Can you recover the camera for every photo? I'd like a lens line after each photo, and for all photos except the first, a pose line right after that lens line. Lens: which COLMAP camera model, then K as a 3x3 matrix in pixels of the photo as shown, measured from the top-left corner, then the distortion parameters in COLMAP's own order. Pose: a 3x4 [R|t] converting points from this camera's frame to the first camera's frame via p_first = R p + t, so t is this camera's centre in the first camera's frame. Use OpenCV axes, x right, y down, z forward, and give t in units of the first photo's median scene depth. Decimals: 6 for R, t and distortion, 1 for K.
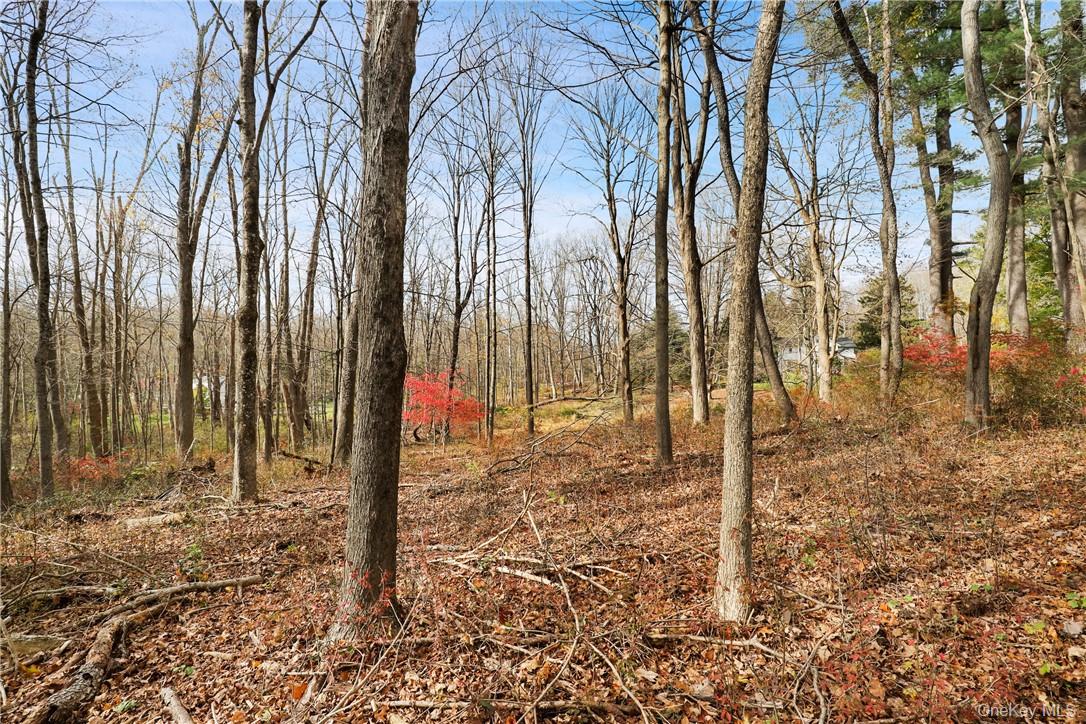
lens RADIAL K [[500.5, 0, 546.6], [0, 500.5, 362.0], [0, 0, 1]] dist [-0.003037, 0.000177]
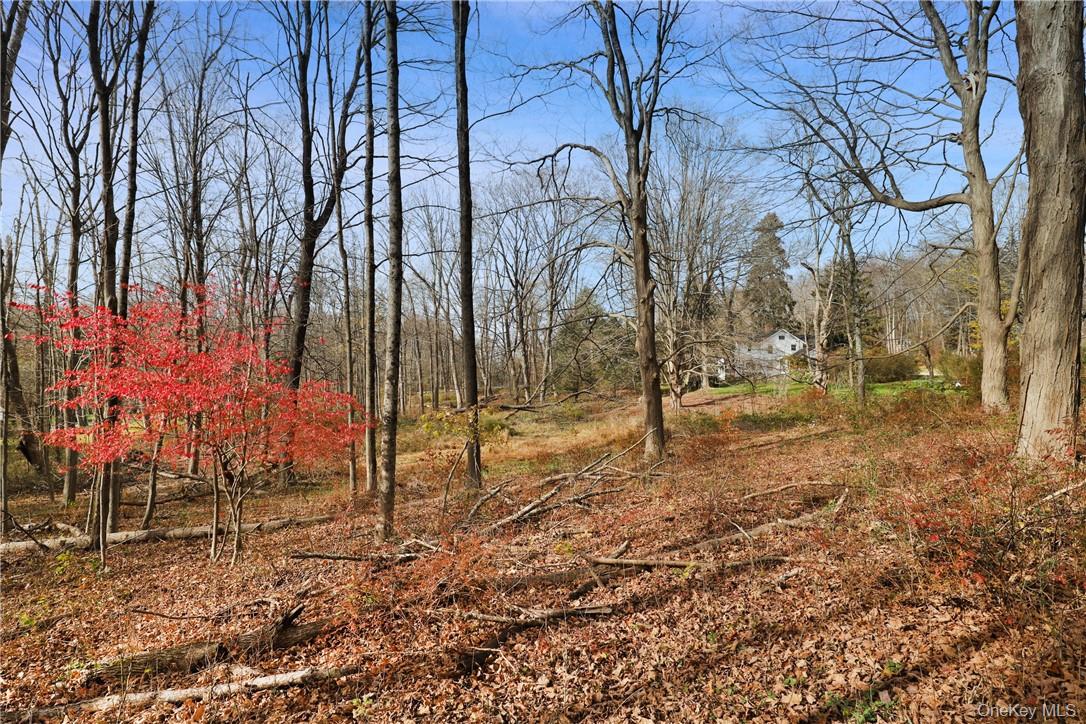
lens RADIAL K [[591.0, 0, 539.1], [0, 591.0, 366.7], [0, 0, 1]] dist [0.004221, 0.000430]
pose [[0.985868, -0.004183, 0.167470, -0.044844], [0.003691, 0.999988, 0.003253, 0.031541], [-0.167482, -0.002589, 0.985872, 0.355943]]
